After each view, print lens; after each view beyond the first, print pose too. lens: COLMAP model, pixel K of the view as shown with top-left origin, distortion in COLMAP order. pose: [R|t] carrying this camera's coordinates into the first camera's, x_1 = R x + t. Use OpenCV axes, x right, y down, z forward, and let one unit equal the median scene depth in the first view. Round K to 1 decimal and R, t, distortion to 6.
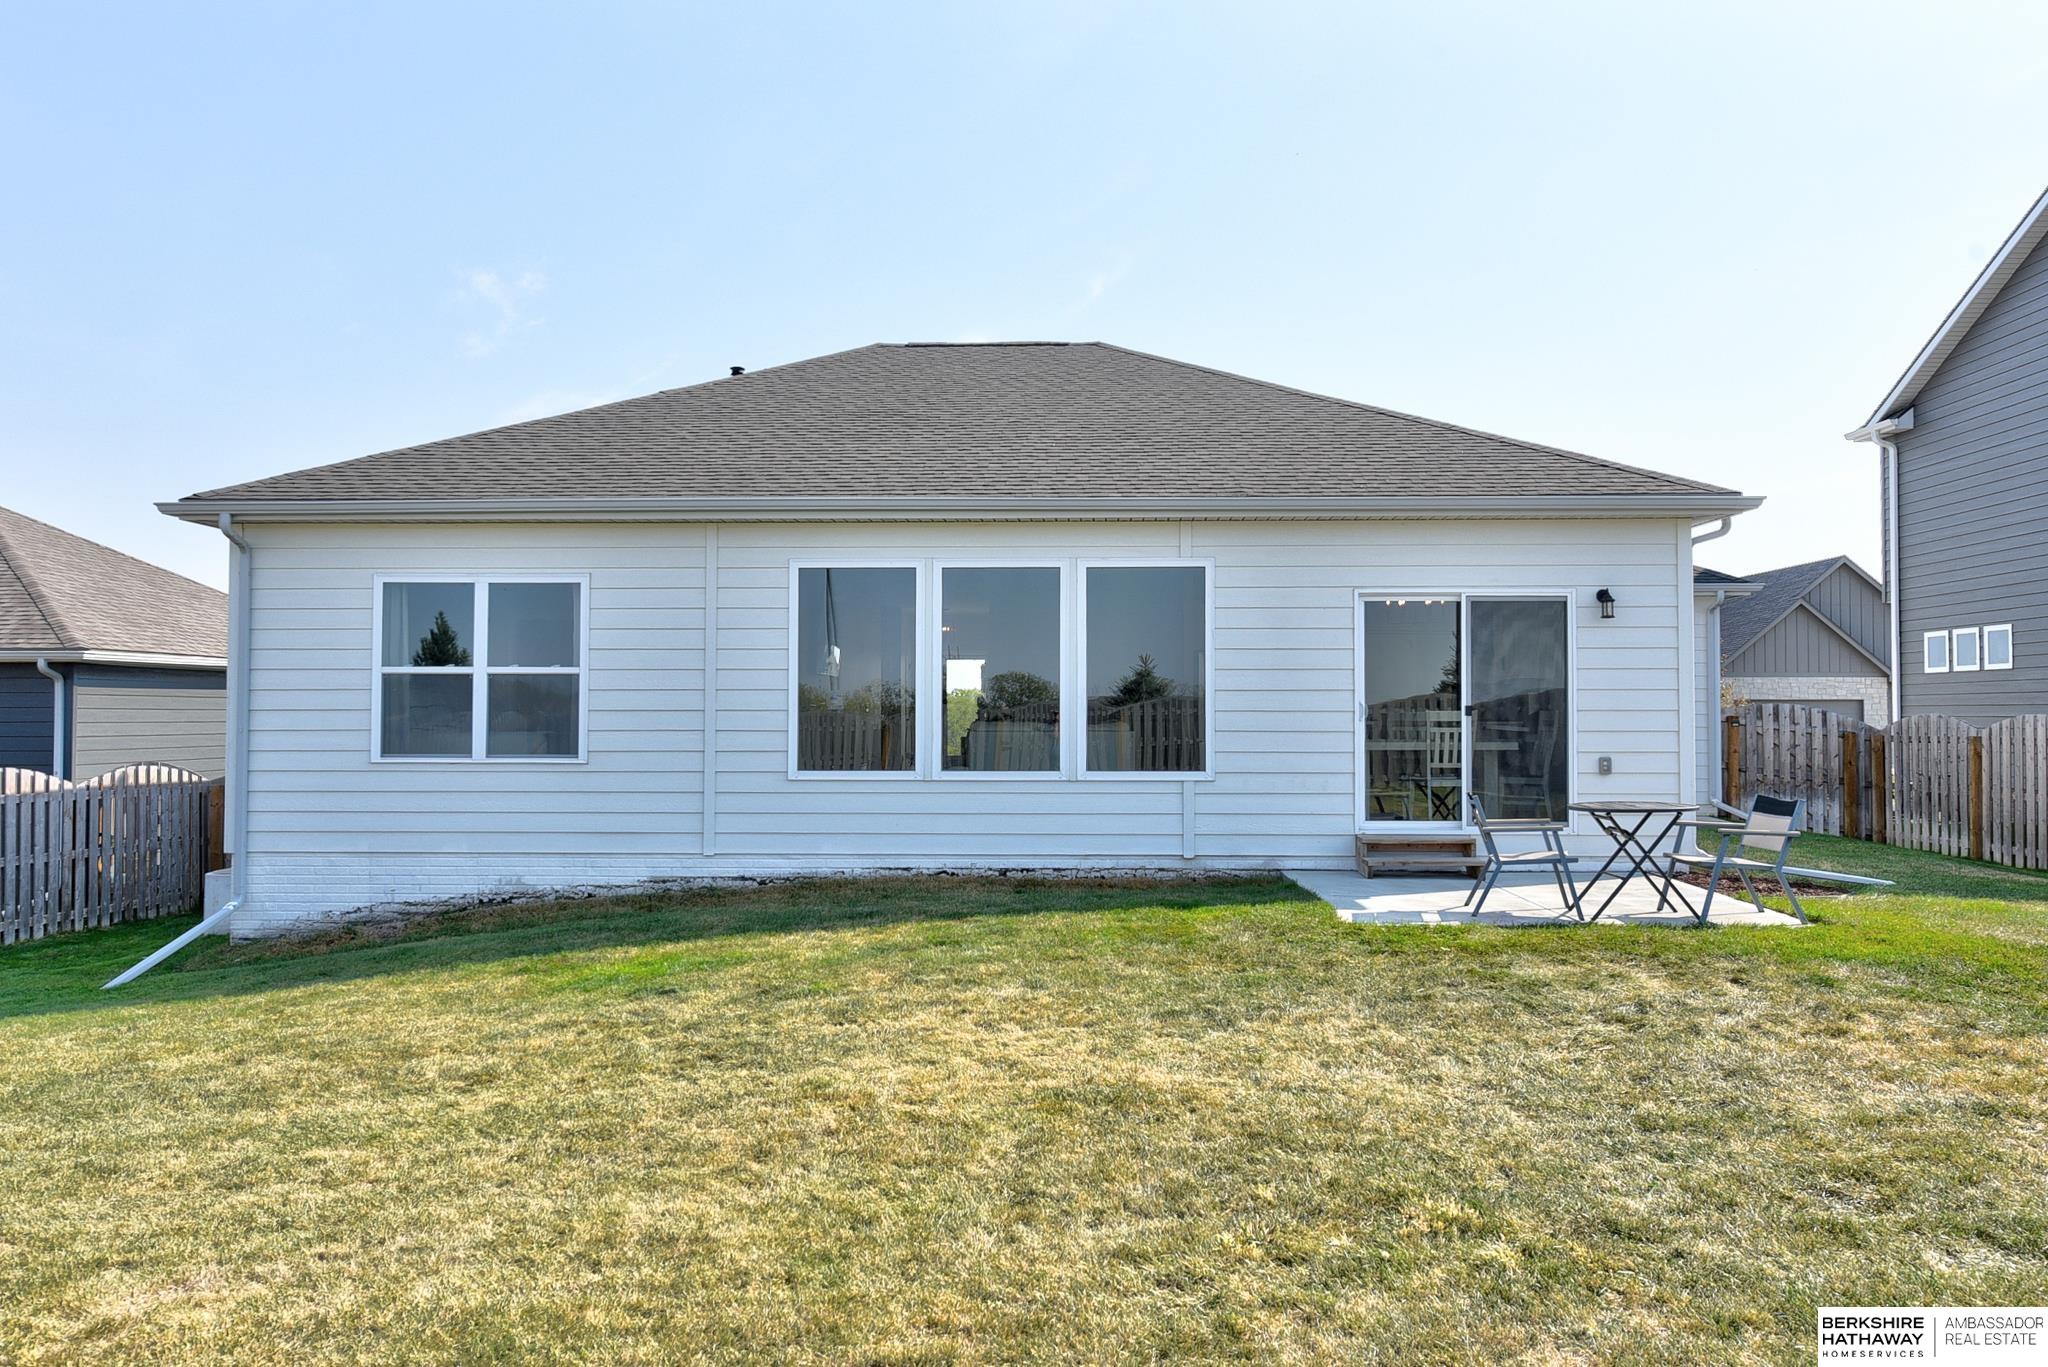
lens RADIAL K [[1433.7, 0, 1023.2], [0, 1433.7, 685.6], [0, 0, 1]] dist [0.005154, -0.000281]
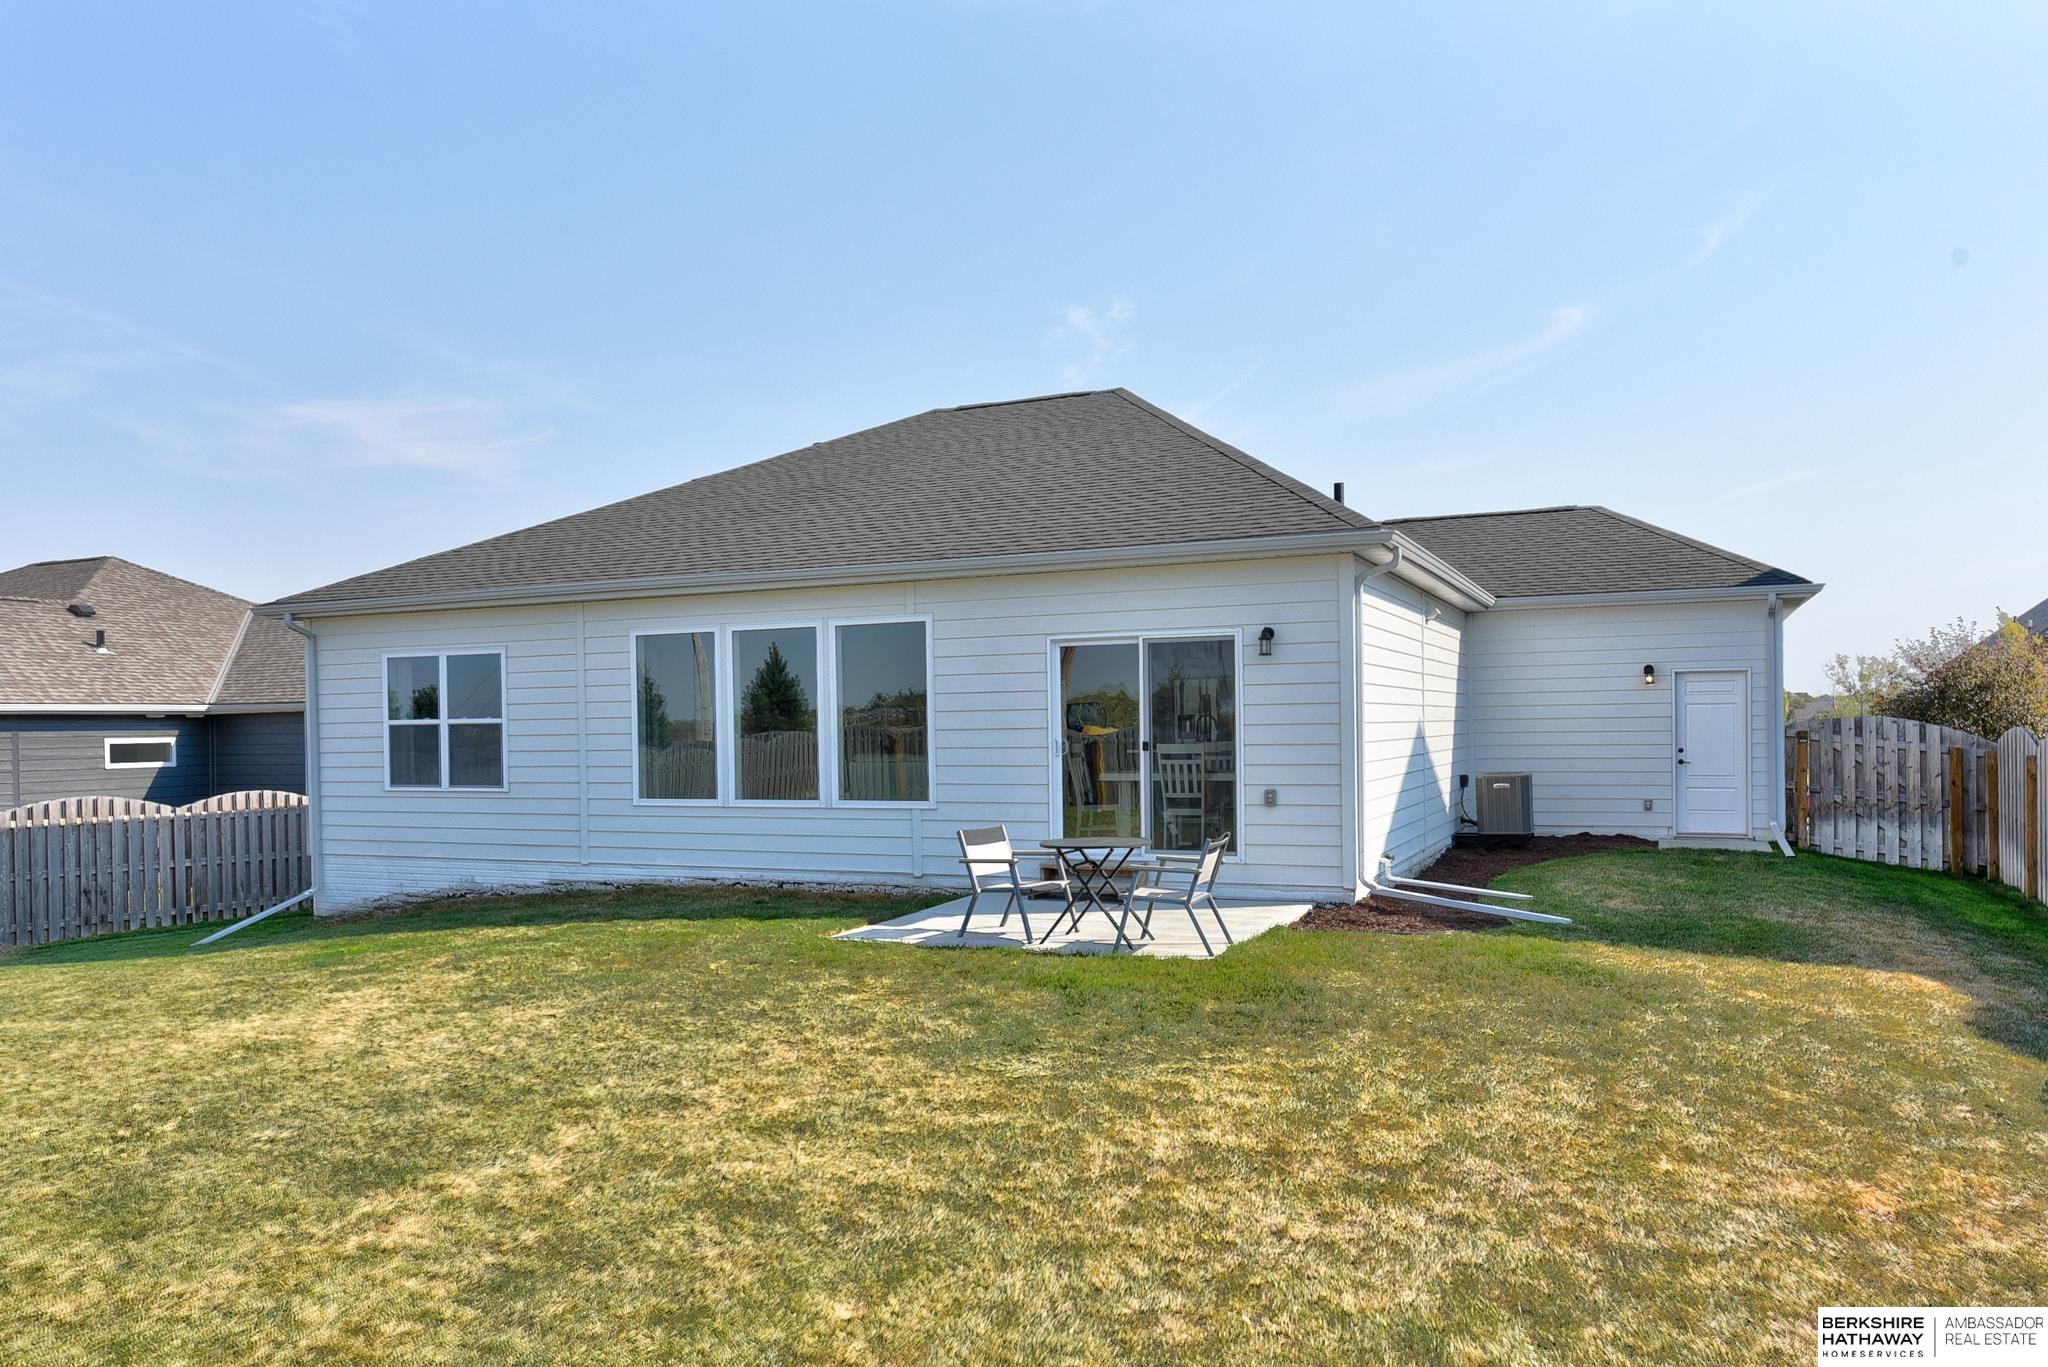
lens RADIAL K [[1411.9, 0, 1024.6], [0, 1411.9, 718.0], [0, 0, 1]] dist [0.008855, 0.002534]
pose [[0.923965, -0.016082, -0.382138, 0.622646], [0.024962, 0.999521, 0.018291, -0.024654], [0.381661, -0.026440, 0.923924, -0.007816]]
